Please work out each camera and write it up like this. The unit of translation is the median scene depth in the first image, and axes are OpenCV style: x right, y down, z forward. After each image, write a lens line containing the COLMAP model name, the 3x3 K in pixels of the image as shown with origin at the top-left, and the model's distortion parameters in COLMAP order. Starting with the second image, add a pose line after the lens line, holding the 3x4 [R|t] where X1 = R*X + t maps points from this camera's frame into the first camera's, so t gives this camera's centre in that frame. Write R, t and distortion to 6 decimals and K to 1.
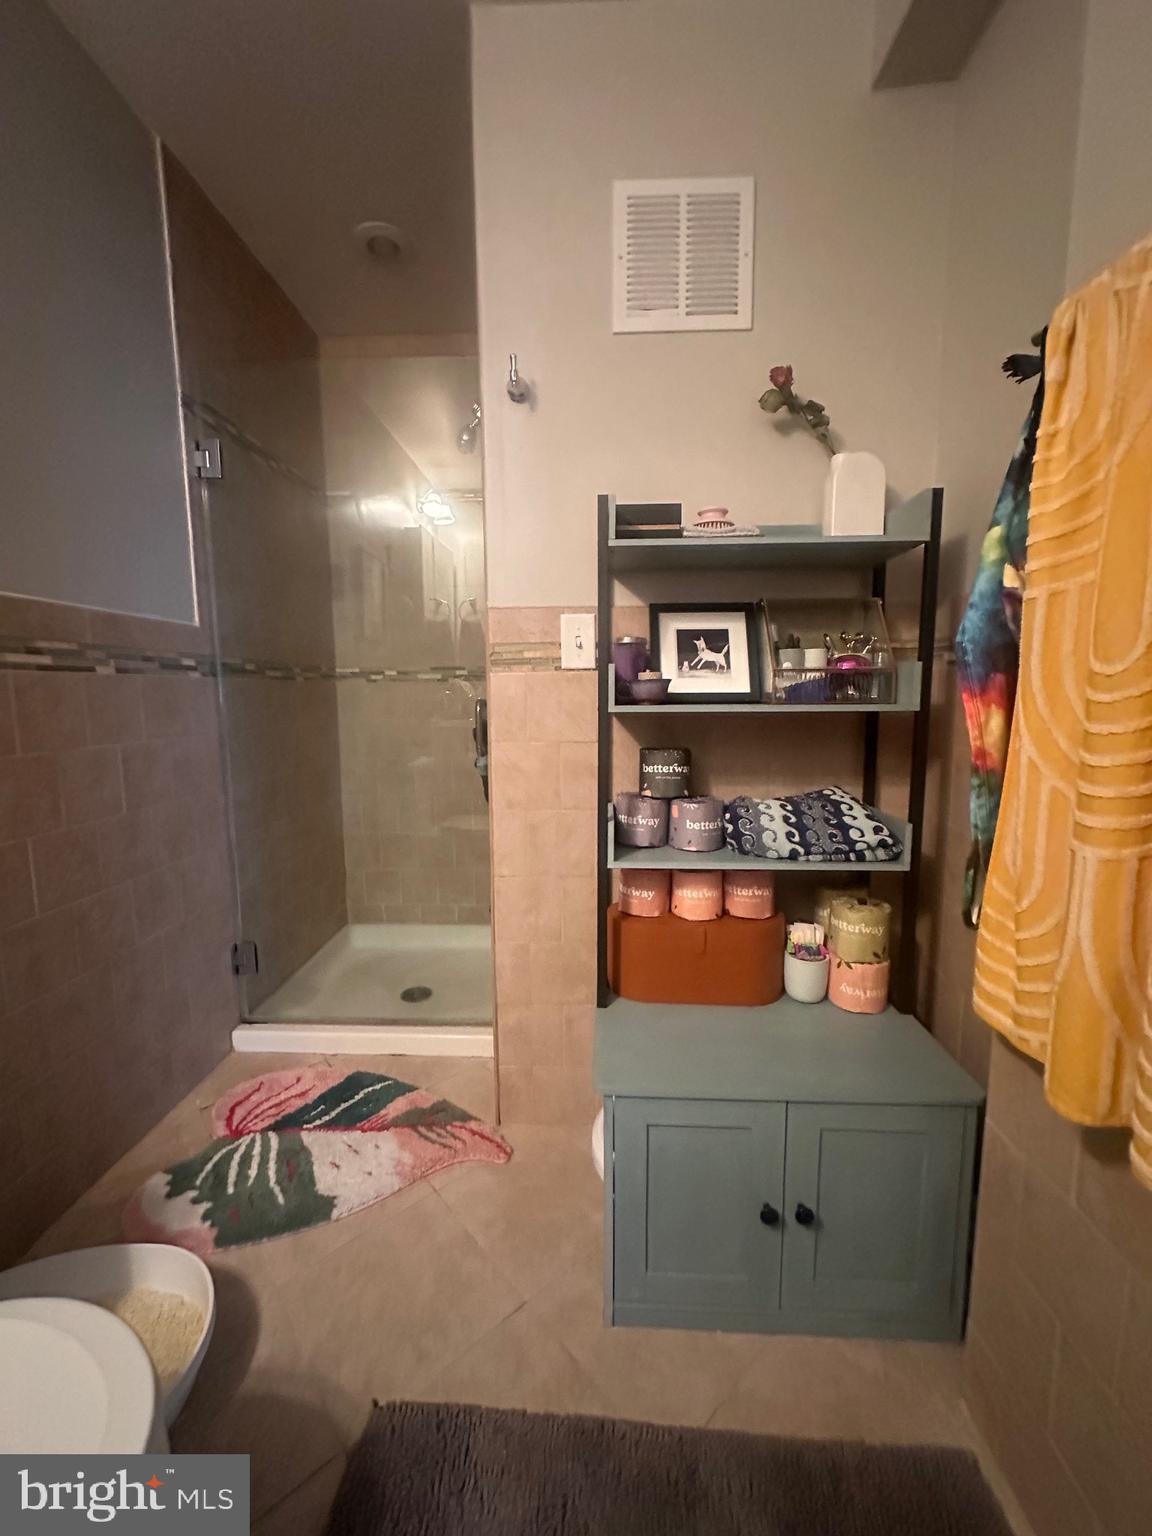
lens RADIAL K [[608.5, 0, 571.6], [0, 608.5, 767.2], [0, 0, 1]] dist [-0.003853, 0.000931]
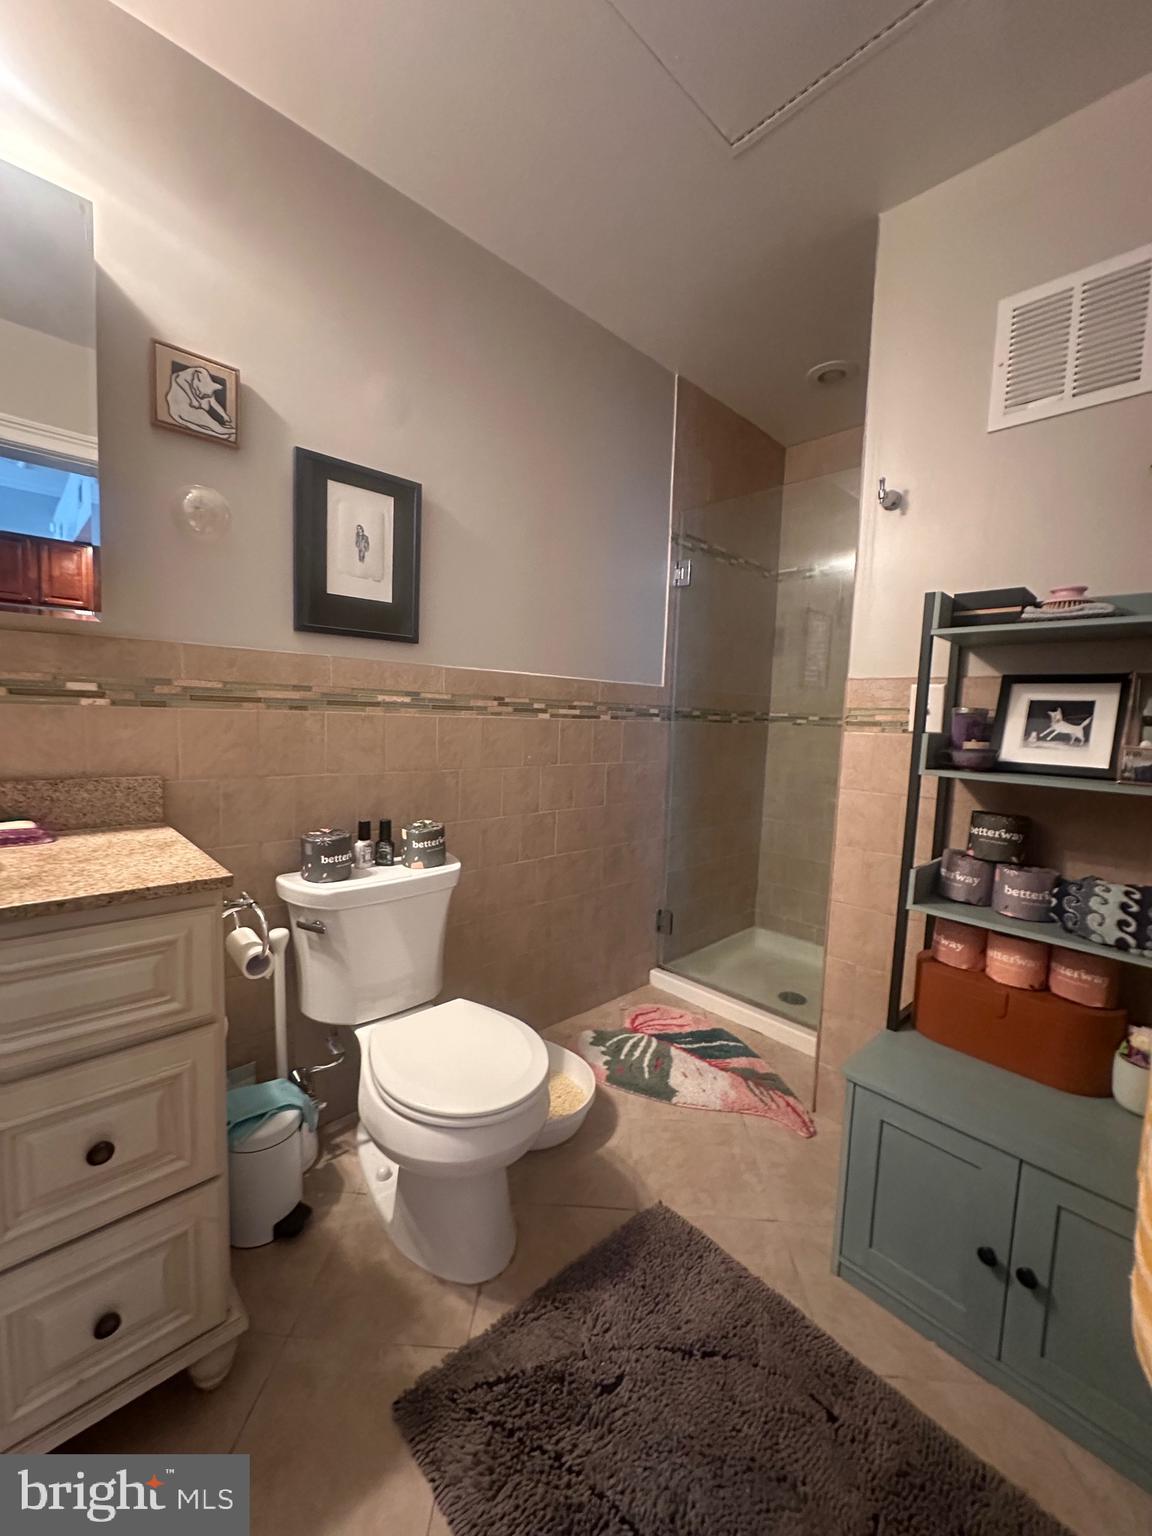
lens RADIAL K [[608.5, 0, 578.8], [0, 608.5, 769.0], [0, 0, 1]] dist [-0.003853, 0.000931]
pose [[0.724121, 0.096279, -0.682920, 0.326714], [-0.124391, 0.992201, 0.007986, -0.025534], [0.678363, 0.079166, 0.730450, -0.247793]]
